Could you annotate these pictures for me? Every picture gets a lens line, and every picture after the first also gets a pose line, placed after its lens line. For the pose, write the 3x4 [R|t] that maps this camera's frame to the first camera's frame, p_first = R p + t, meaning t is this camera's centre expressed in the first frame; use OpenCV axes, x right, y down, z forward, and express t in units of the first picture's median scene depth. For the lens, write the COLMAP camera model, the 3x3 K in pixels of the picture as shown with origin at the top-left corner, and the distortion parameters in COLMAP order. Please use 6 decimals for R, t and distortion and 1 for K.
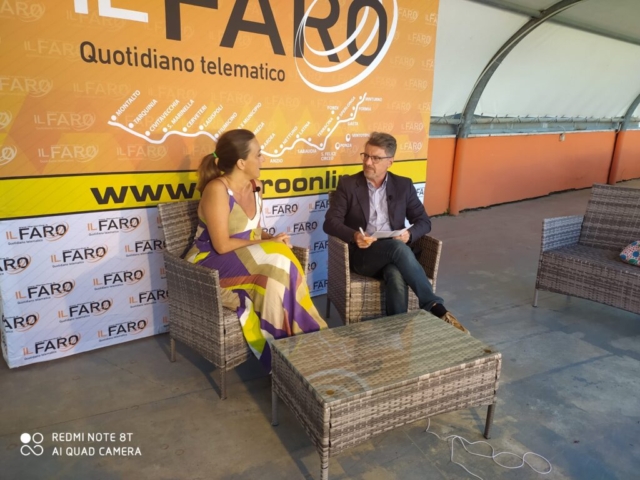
lens RADIAL K [[471.9, 0, 320.0], [0, 471.9, 240.0], [0, 0, 1]] dist [0.089982, -0.116168]
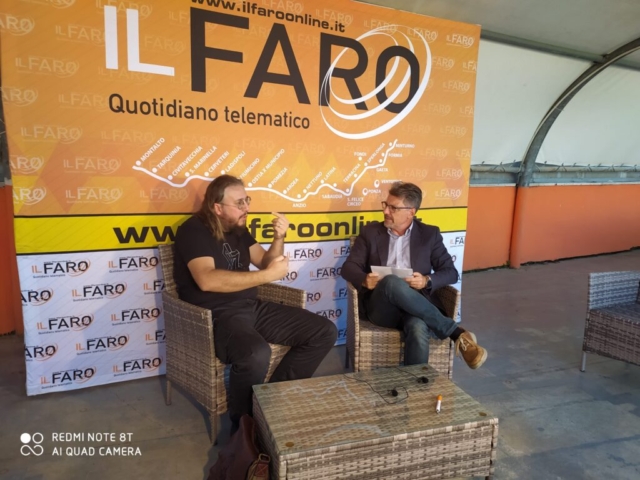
lens RADIAL K [[475.4, 0, 323.4], [0, 475.4, 243.8], [0, 0, 1]] dist [0.087797, -0.111351]
pose [[0.987457, 0.025169, -0.155867, 0.133830], [-0.039951, 0.994916, -0.092449, 0.006610], [0.152747, 0.097516, 0.983442, 0.021600]]
